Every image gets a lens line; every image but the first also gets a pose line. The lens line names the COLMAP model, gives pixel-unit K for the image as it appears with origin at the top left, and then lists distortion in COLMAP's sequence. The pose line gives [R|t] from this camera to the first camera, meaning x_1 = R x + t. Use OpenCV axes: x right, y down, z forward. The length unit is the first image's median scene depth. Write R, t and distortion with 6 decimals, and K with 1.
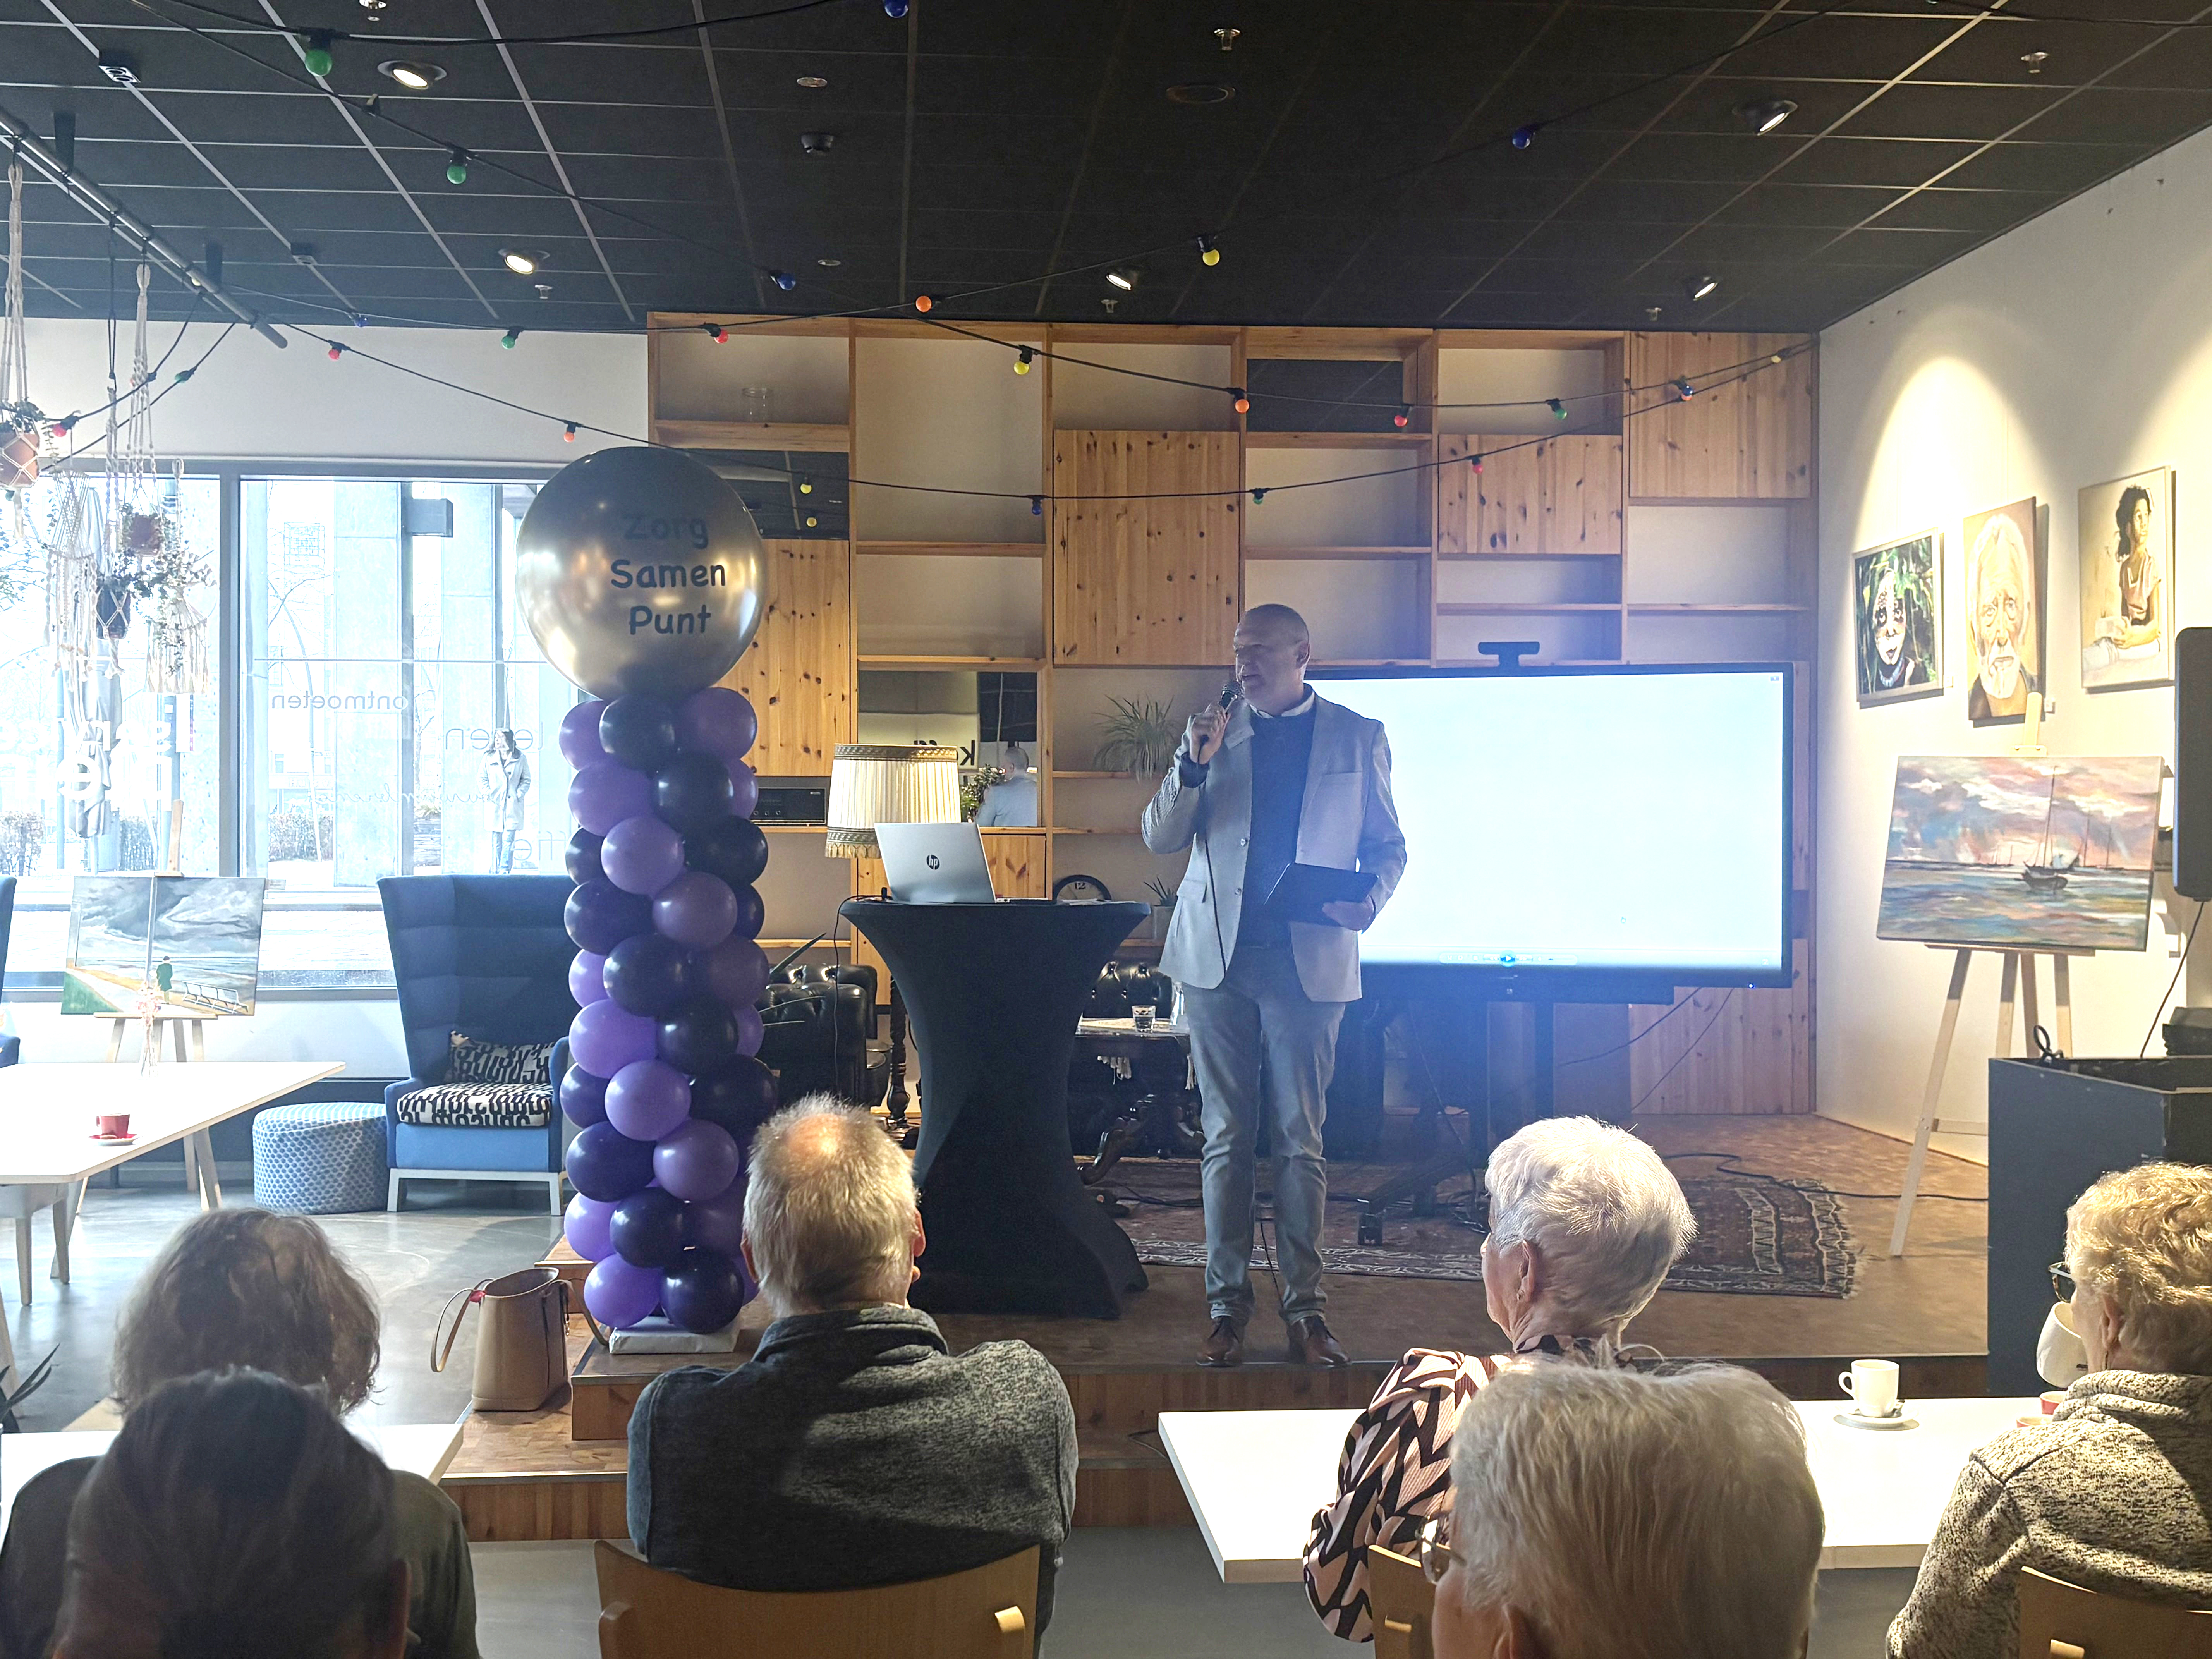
lens RADIAL K [[2474.5, 0, 1106.0], [0, 2474.5, 829.5], [0, 0, 1]] dist [0.138480, -0.342741]
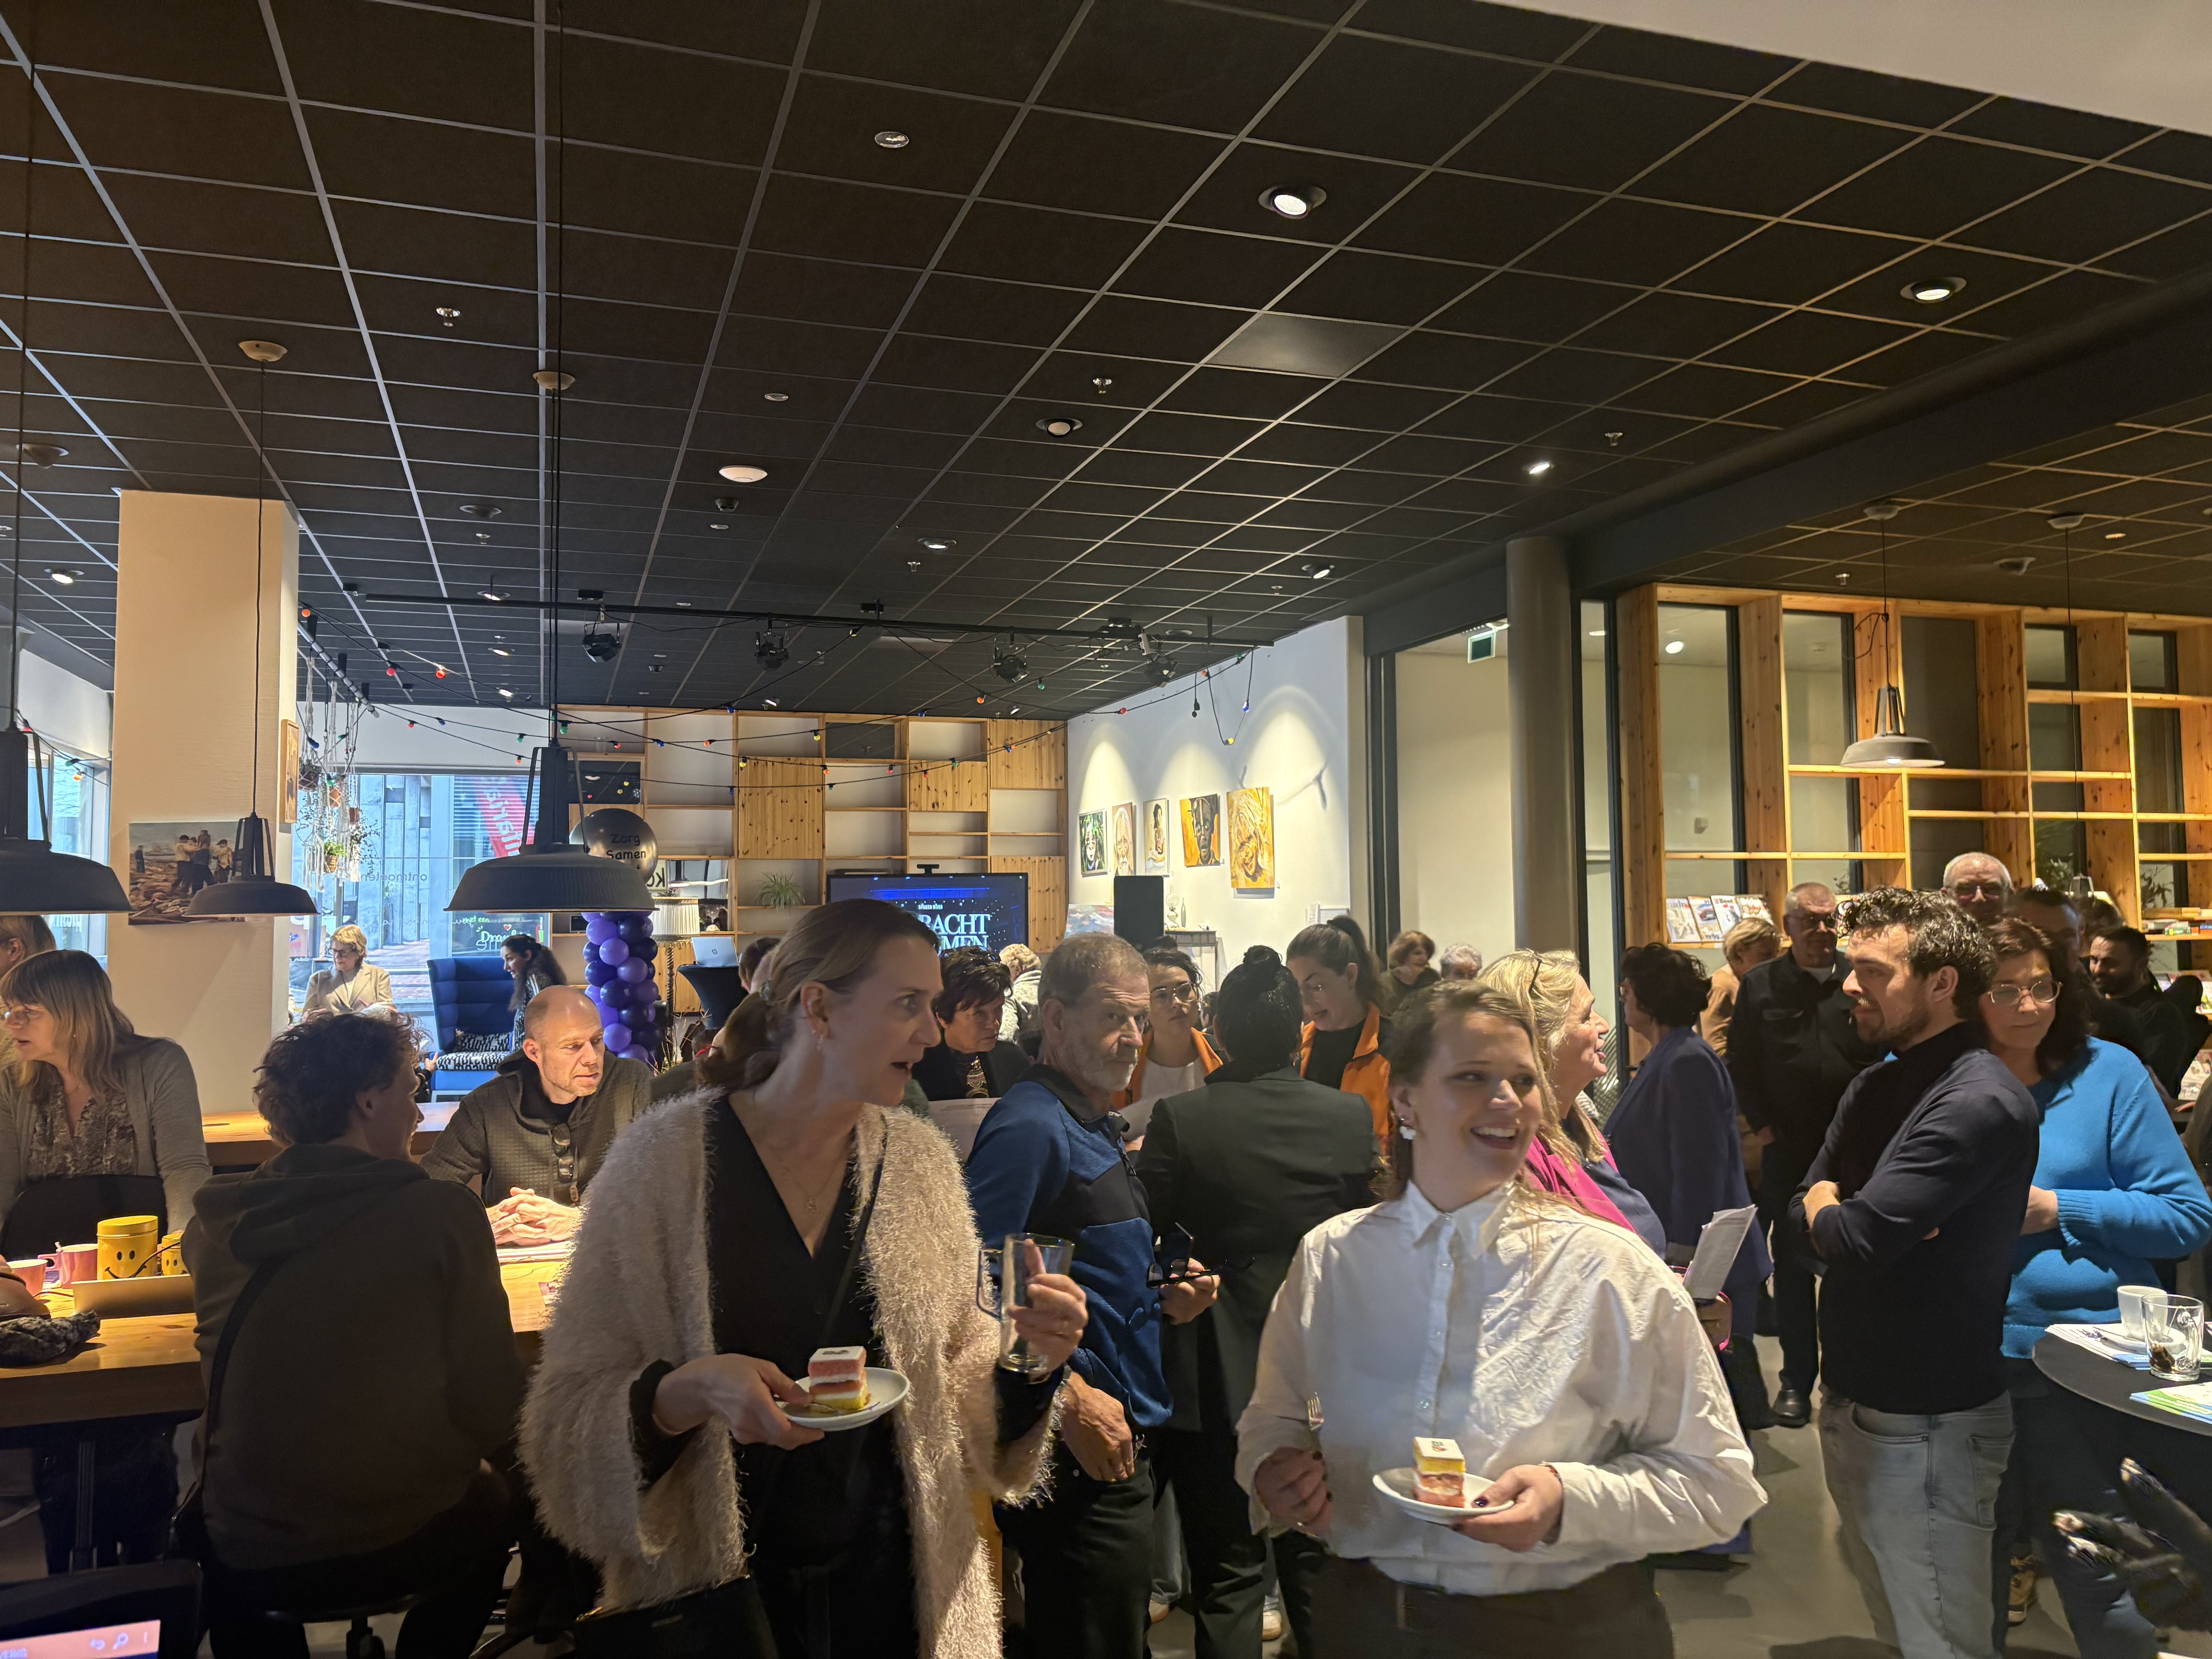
lens RADIAL K [[1664.7, 0, 1129.5], [0, 1664.7, 830.4], [0, 0, 1]] dist [0.073527, -0.085072]
pose [[0.970535, 0.000855, 0.240959, -0.043054], [0.010552, 0.998884, -0.046046, -0.018988], [-0.240729, 0.047232, 0.969442, -0.570451]]
